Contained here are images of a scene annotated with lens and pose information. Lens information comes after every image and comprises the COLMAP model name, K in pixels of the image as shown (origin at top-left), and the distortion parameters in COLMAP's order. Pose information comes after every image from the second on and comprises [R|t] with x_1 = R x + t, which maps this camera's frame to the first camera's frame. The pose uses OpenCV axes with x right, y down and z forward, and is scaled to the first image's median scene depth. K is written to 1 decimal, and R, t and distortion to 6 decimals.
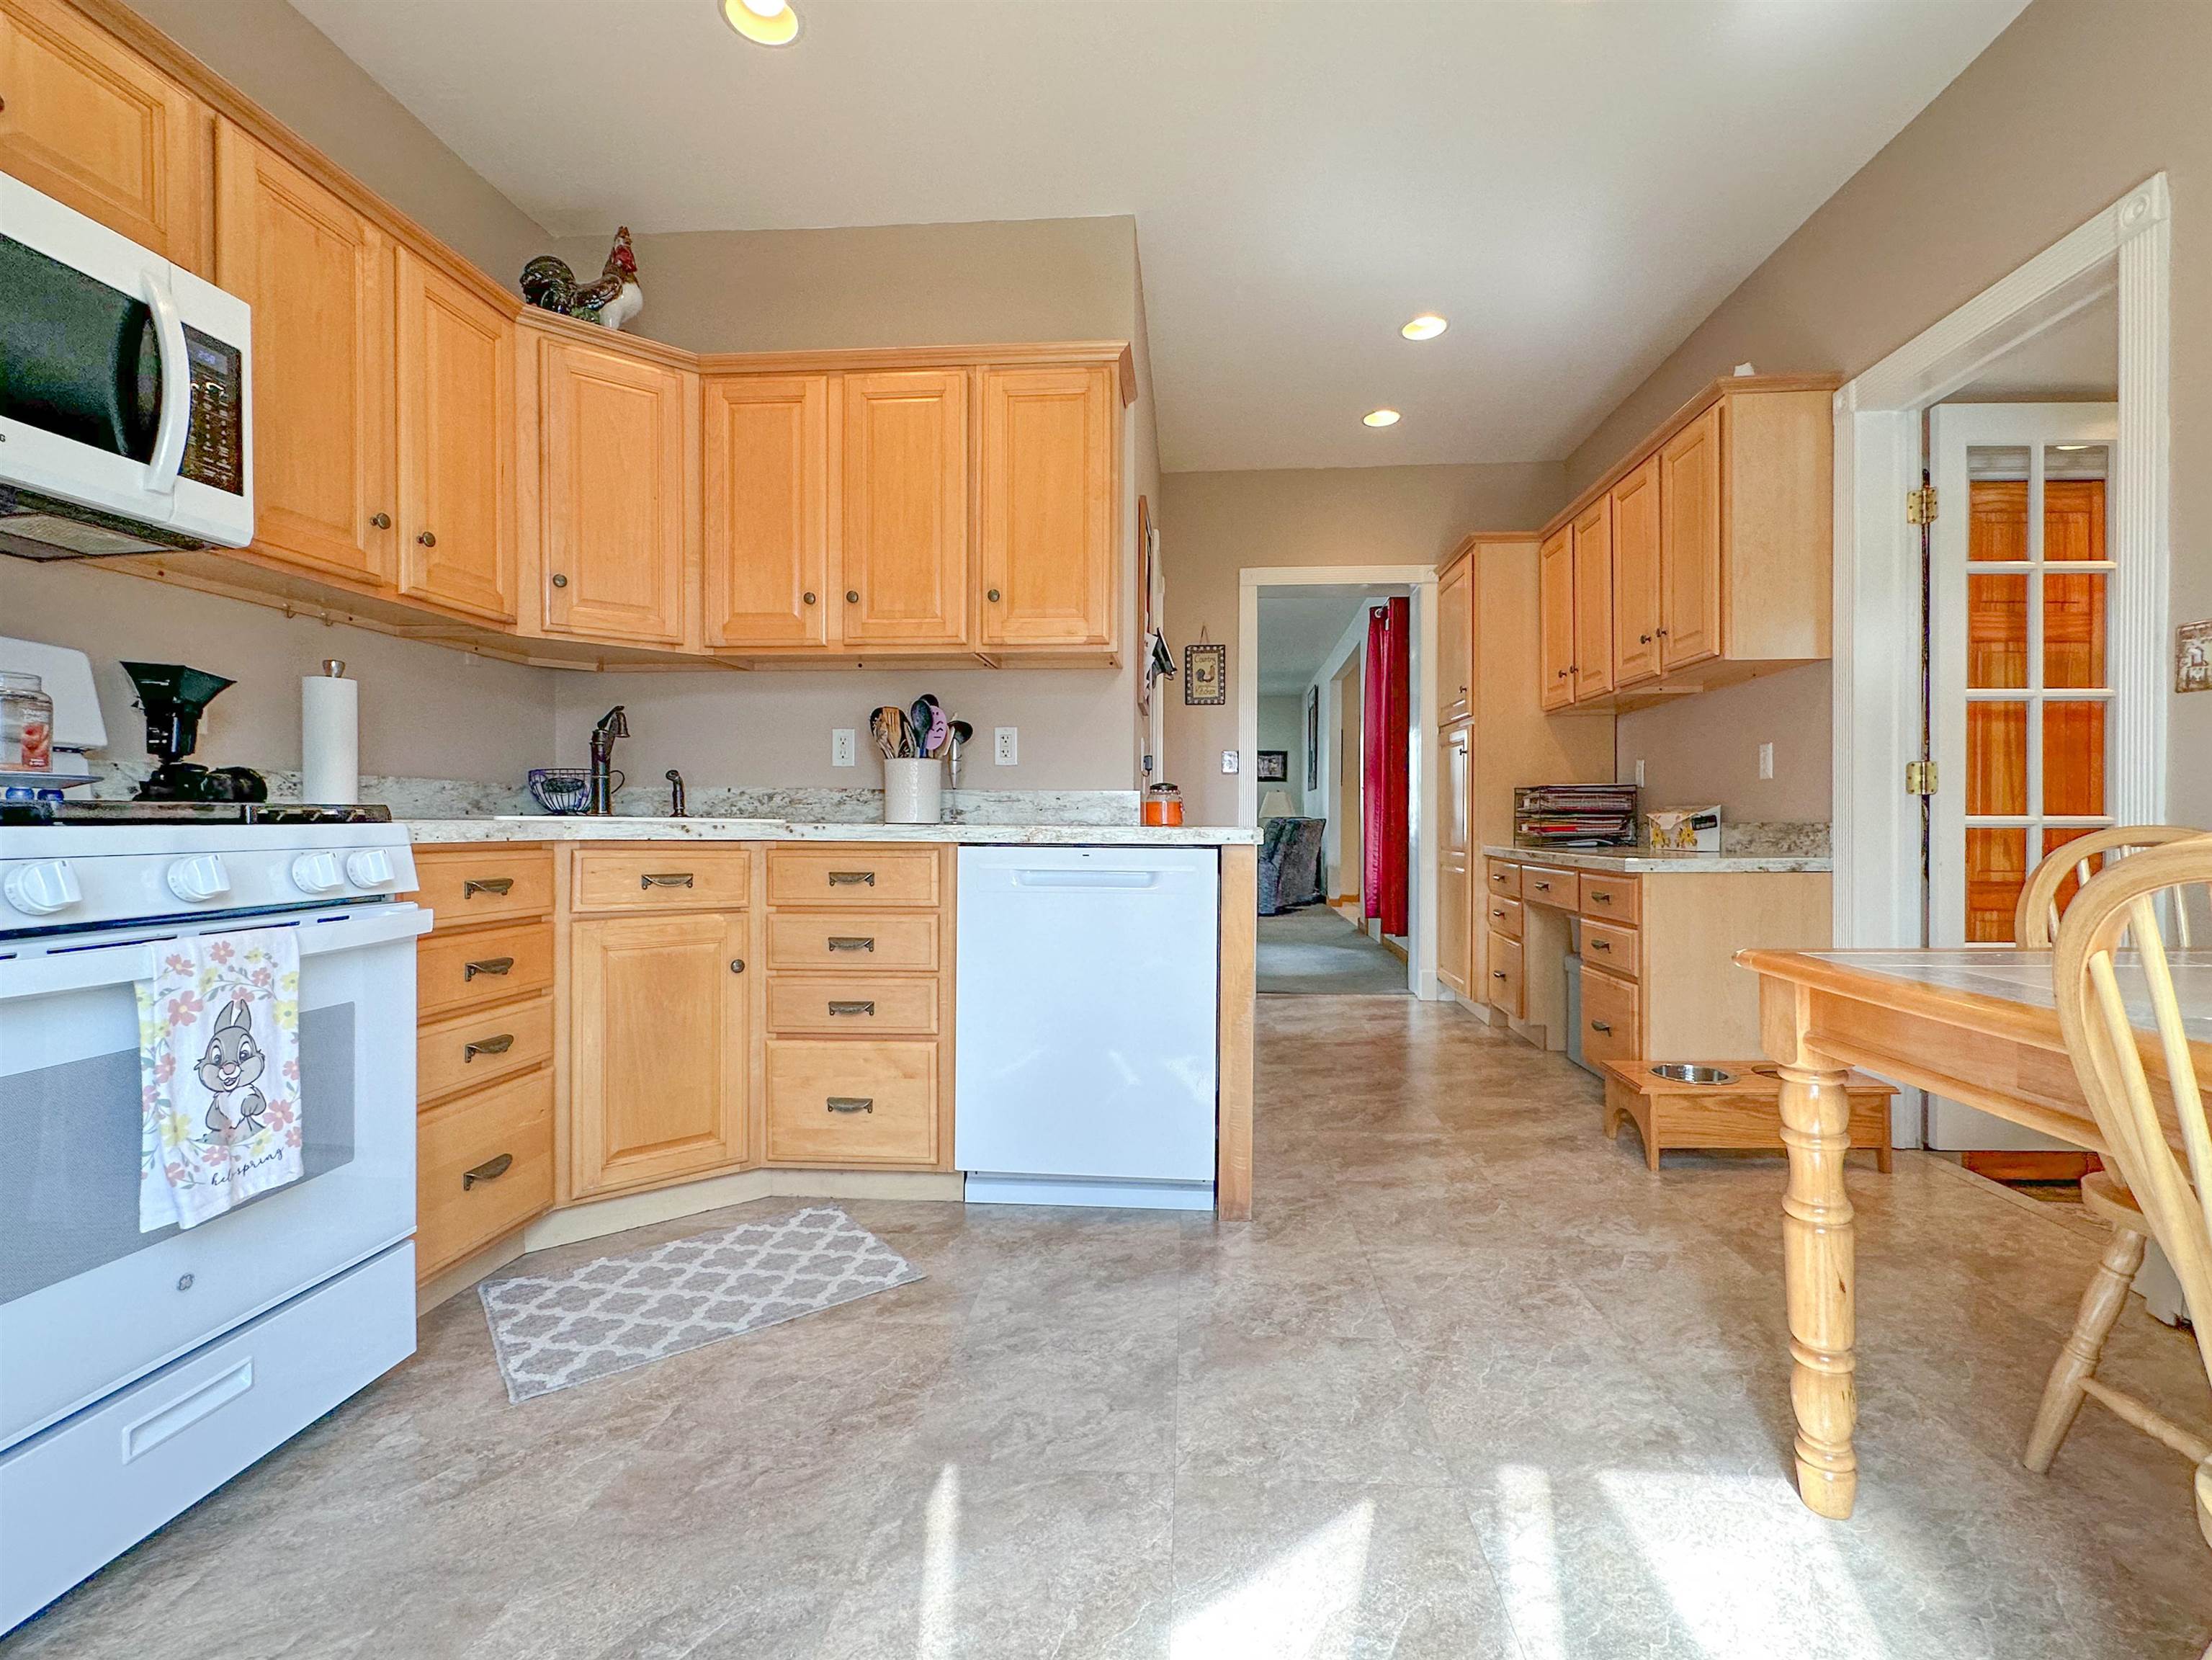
lens RADIAL K [[983.7, 0, 1117.8], [0, 983.7, 820.8], [0, 0, 1]] dist [-0.004339, 0.000792]
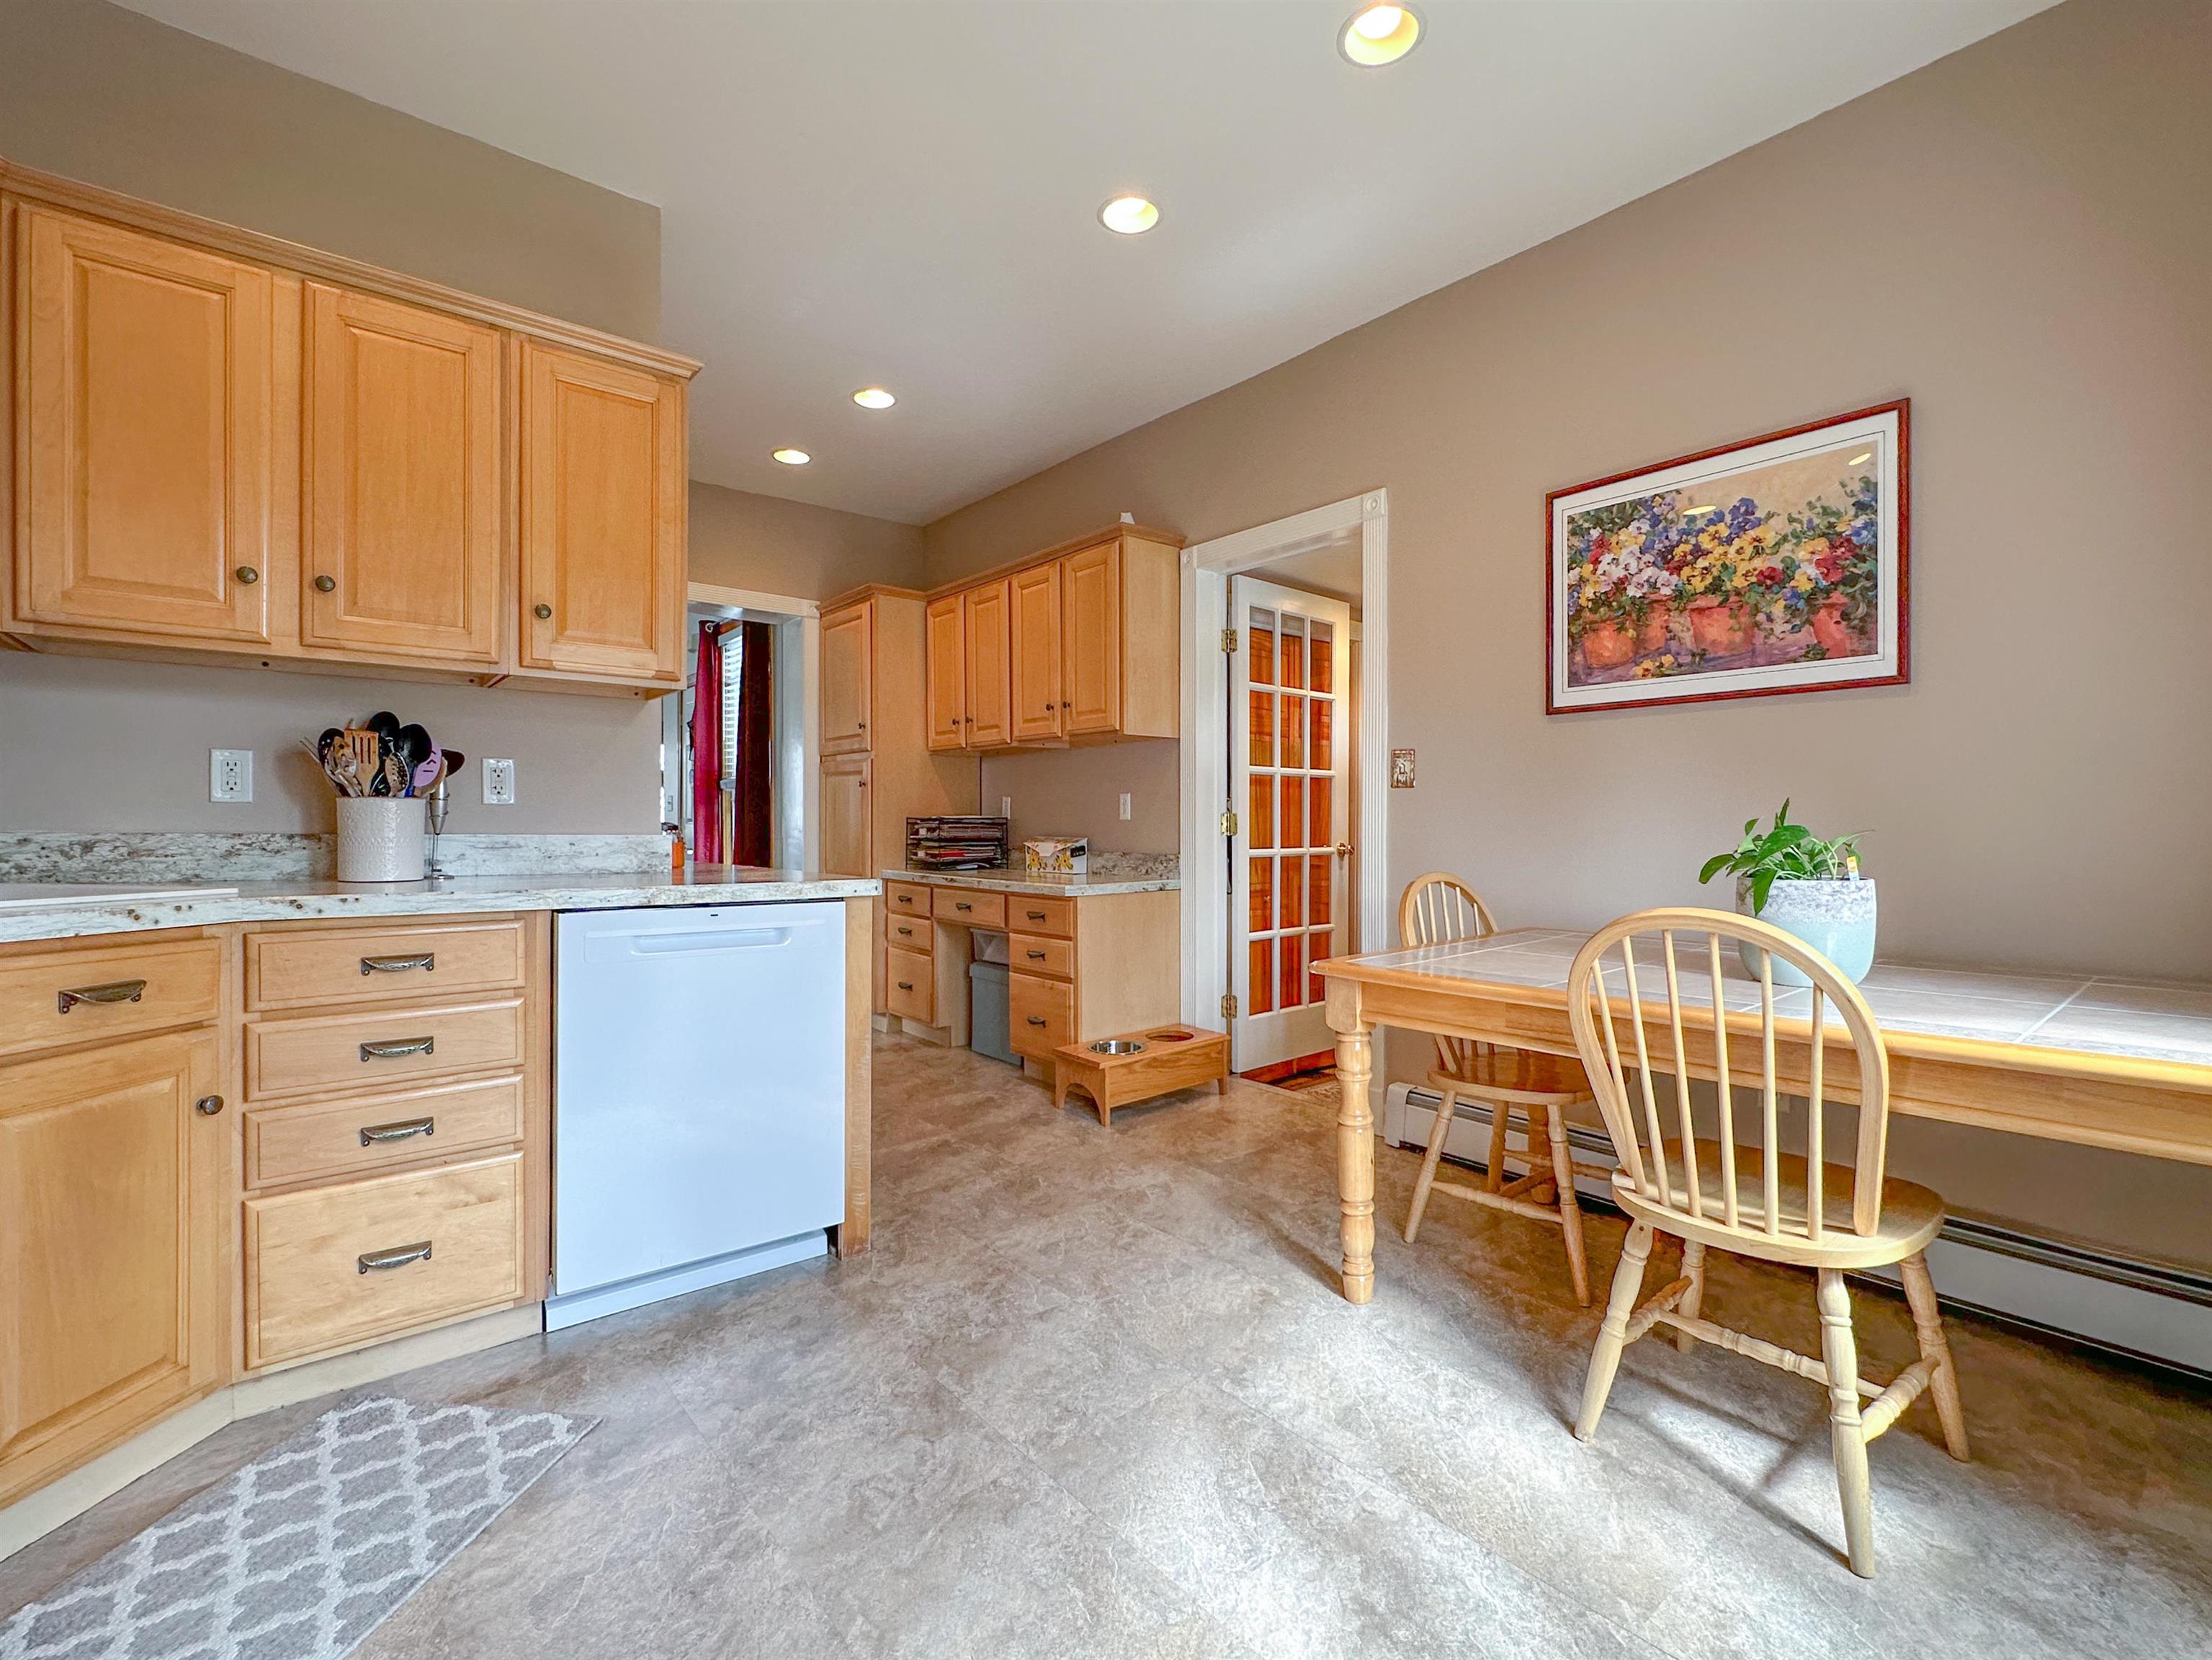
lens RADIAL K [[983.7, 0, 1107.4], [0, 983.7, 823.9], [0, 0, 1]] dist [-0.004339, 0.000792]
pose [[0.725589, 0.000480, 0.688128, -0.344917], [-0.000057, 1.000000, -0.000637, -0.043980], [-0.688128, 0.000423, 0.725589, 0.049011]]
